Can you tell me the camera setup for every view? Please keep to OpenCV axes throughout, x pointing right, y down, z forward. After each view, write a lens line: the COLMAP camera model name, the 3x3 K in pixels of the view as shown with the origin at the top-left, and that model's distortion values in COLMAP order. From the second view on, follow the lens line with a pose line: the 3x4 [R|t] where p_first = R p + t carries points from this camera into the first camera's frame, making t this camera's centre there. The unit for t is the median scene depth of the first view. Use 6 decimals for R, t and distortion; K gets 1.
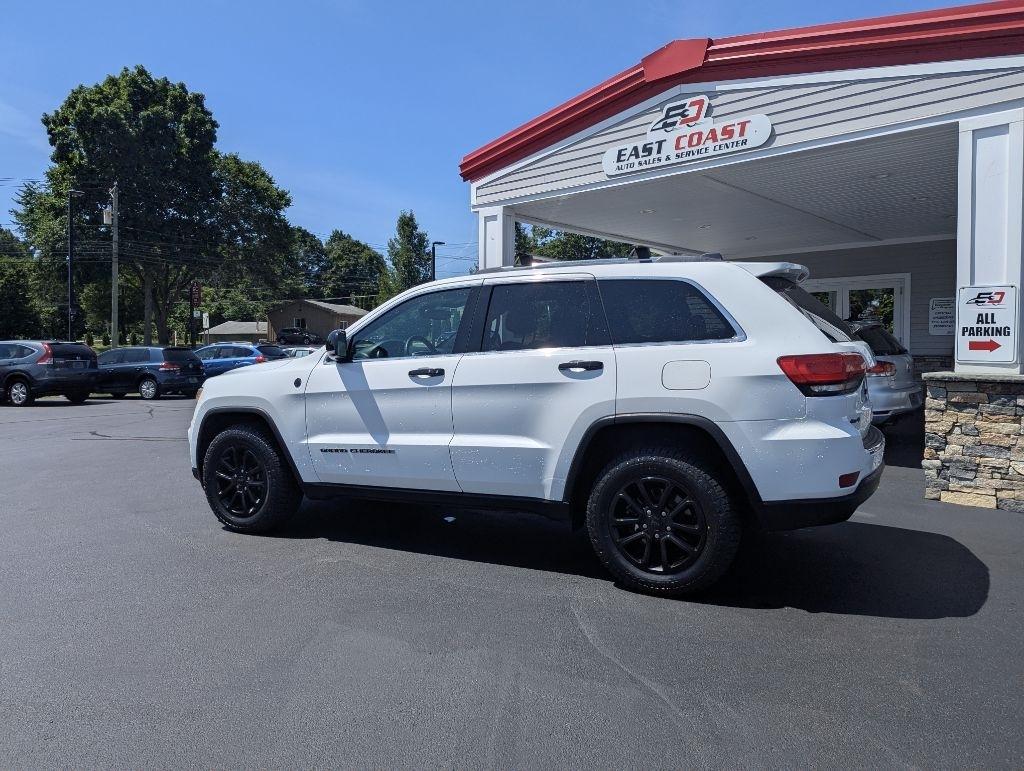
lens RADIAL K [[721.7, 0, 509.8], [0, 721.7, 369.2], [0, 0, 1]] dist [0.064694, -0.059140]
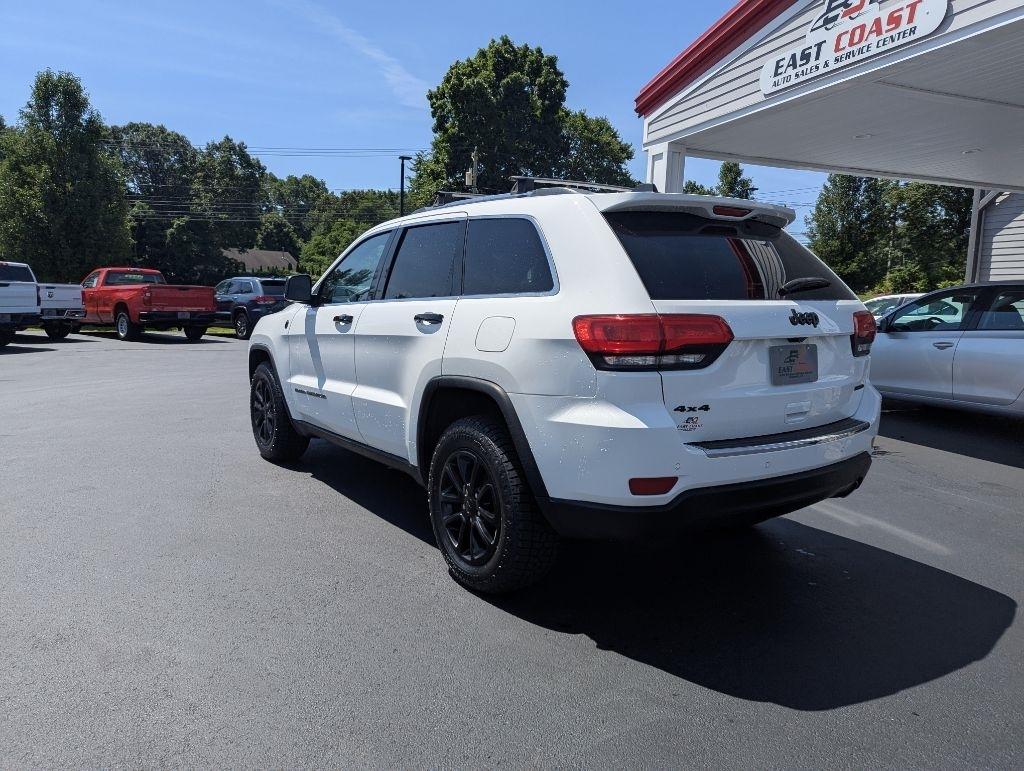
lens RADIAL K [[721.7, 0, 516.5], [0, 721.7, 370.5], [0, 0, 1]] dist [0.064694, -0.059140]
pose [[0.888580, 0.076988, -0.452216, 0.313321], [-0.047348, 0.995943, 0.076518, -0.007131], [0.456272, -0.046581, 0.888620, 0.136727]]
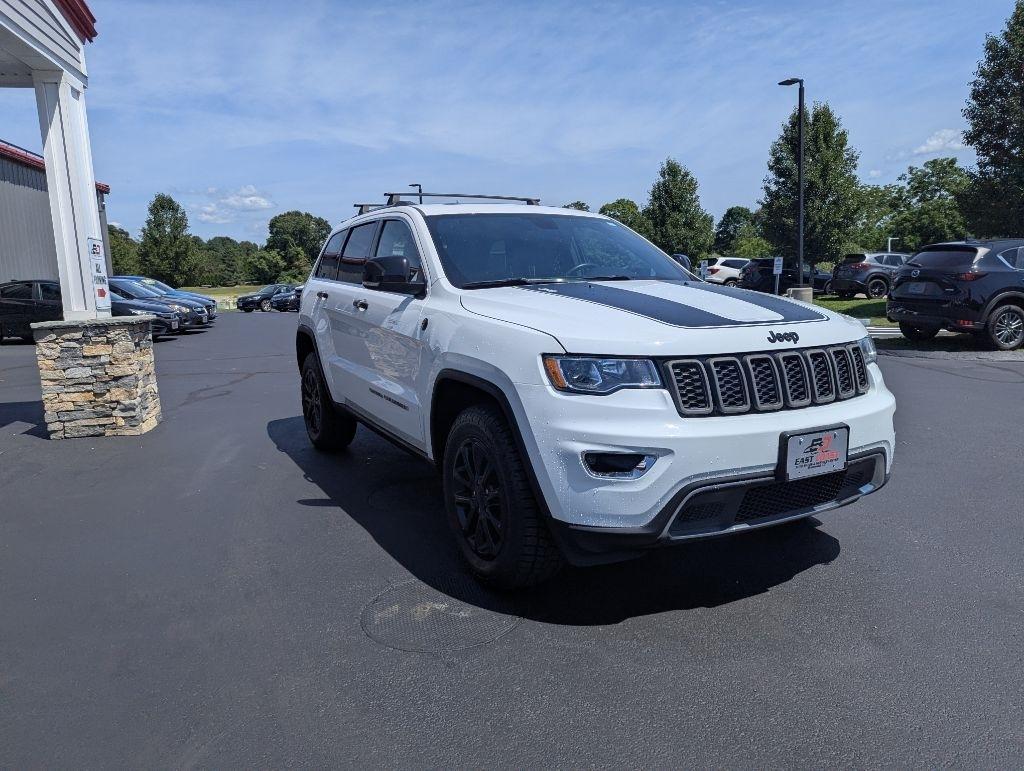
lens RADIAL K [[721.4, 0, 509.8], [0, 721.4, 370.5], [0, 0, 1]] dist [0.061672, -0.054595]
pose [[-0.819482, -0.040500, 0.571672, -0.383213], [0.059150, 0.986196, 0.154658, -0.040165], [-0.570044, 0.160554, -0.805774, 1.213983]]
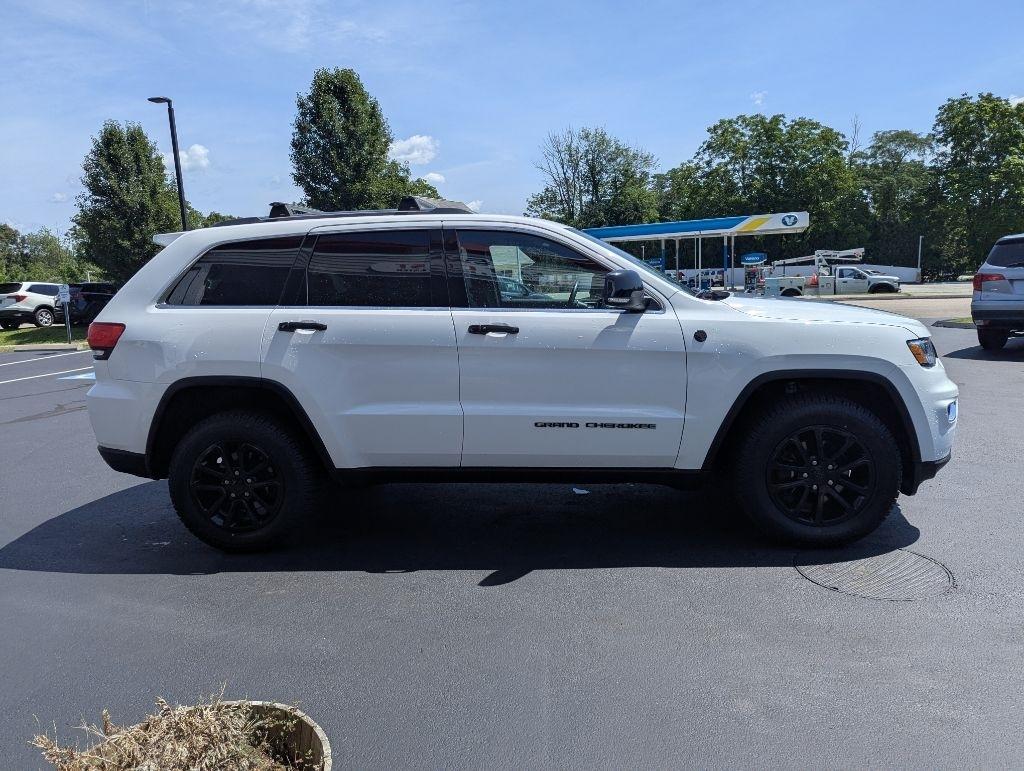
lens RADIAL K [[721.4, 0, 507.5], [0, 721.4, 369.4], [0, 0, 1]] dist [0.061672, -0.054595]
pose [[-0.926915, 0.100153, -0.361660, 0.215641], [0.039621, 0.984461, 0.171076, -0.065200], [0.373174, 0.144244, -0.916480, 1.256824]]
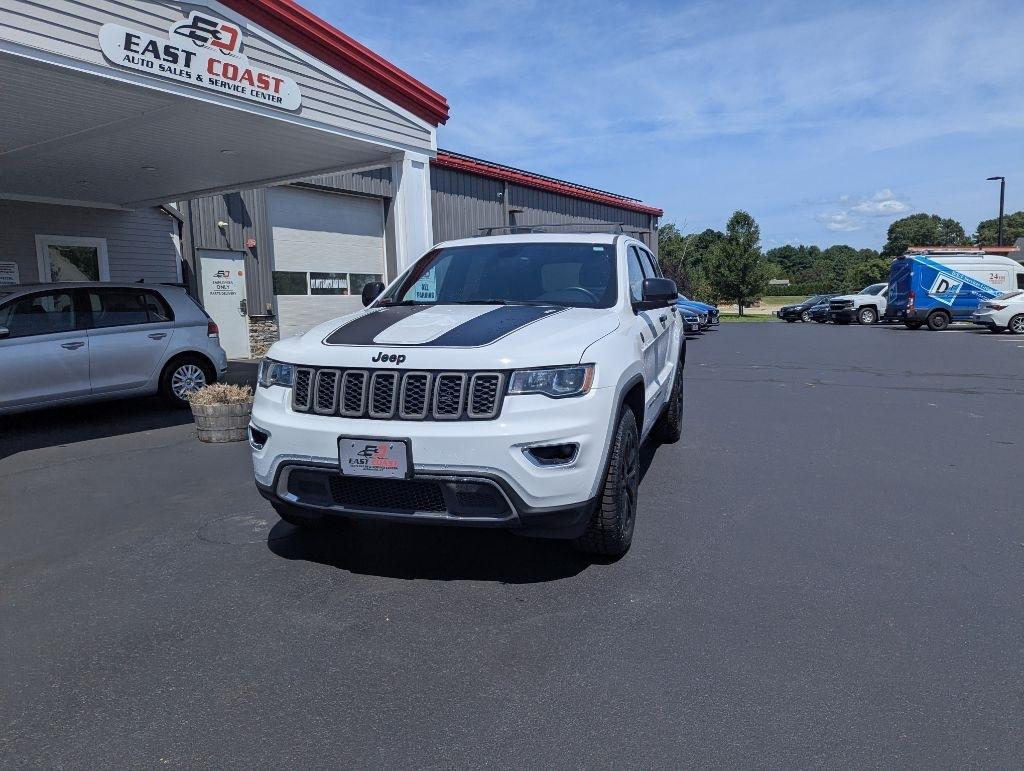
lens RADIAL K [[721.4, 0, 524.1], [0, 721.4, 382.2], [0, 0, 1]] dist [0.061672, -0.054595]
pose [[-0.175546, -0.100165, 0.979362, -0.719431], [0.055261, 0.992240, 0.111387, -0.020691], [-0.982919, 0.073674, -0.168649, 0.830086]]
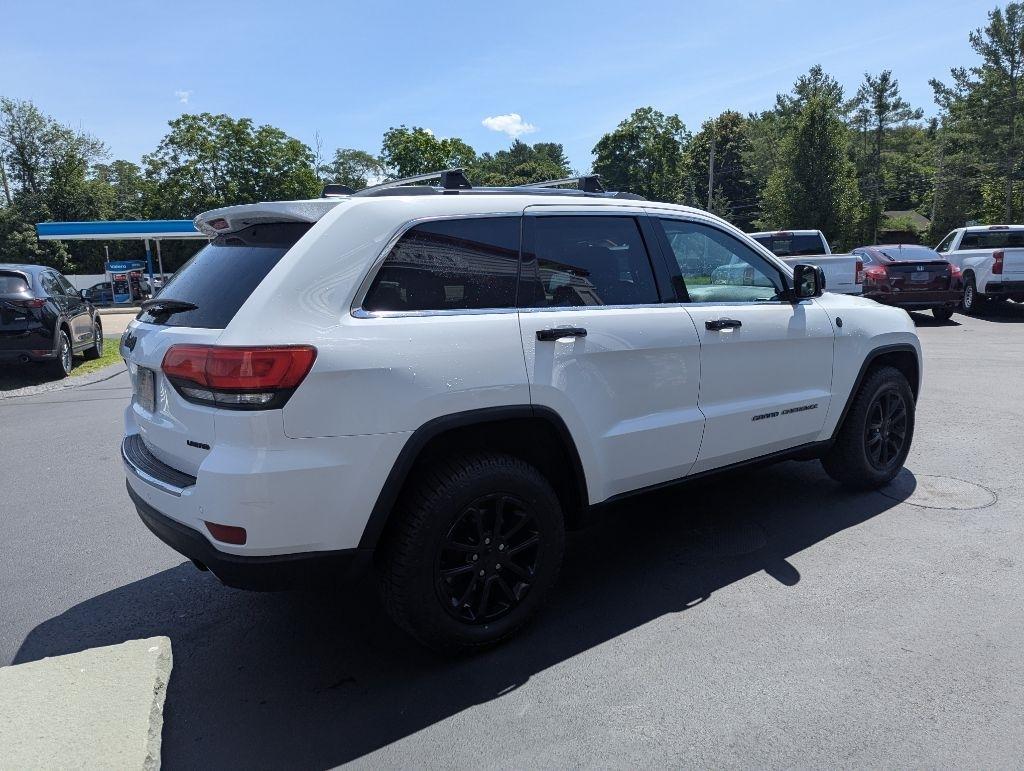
lens RADIAL K [[721.4, 0, 516.5], [0, 721.4, 381.4], [0, 0, 1]] dist [0.061672, -0.054595]
pose [[-0.444901, 0.177222, -0.877870, 0.518979], [0.004456, 0.980651, 0.195713, -0.065289], [0.895569, 0.083161, -0.437082, 0.893929]]
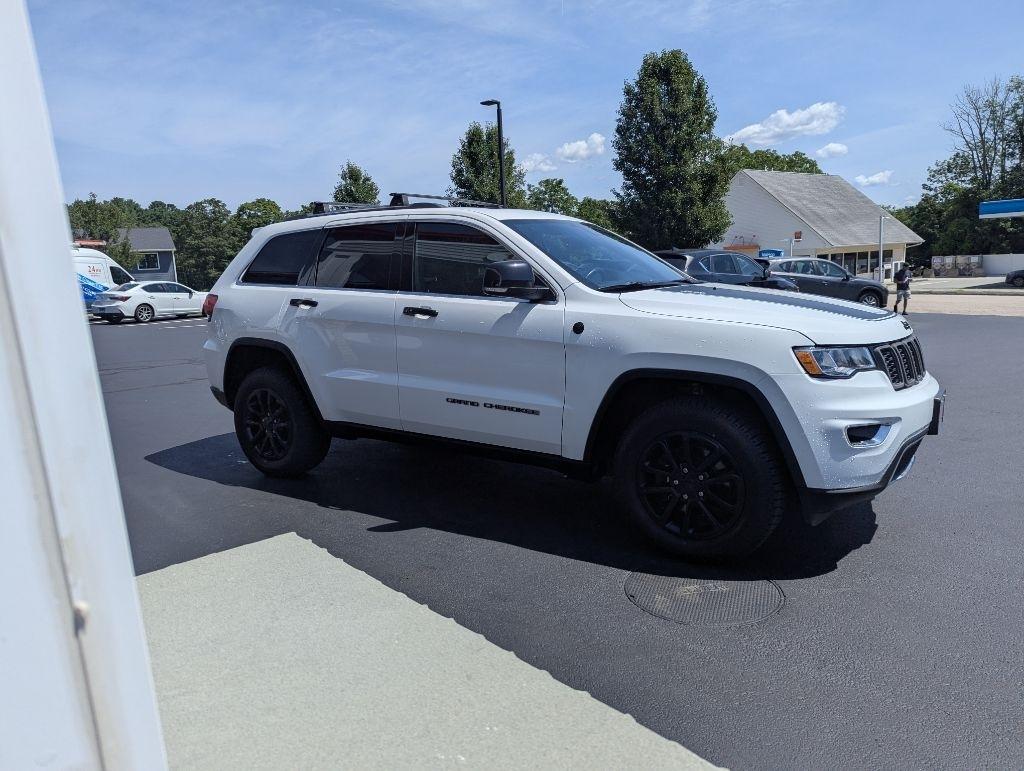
lens RADIAL K [[721.4, 0, 513.2], [0, 721.4, 371.4], [0, 0, 1]] dist [0.061672, -0.054595]
pose [[-0.992188, 0.024255, 0.122368, -0.087982], [0.045971, 0.982975, 0.177897, -0.058908], [-0.115970, 0.182133, -0.976411, 1.338696]]
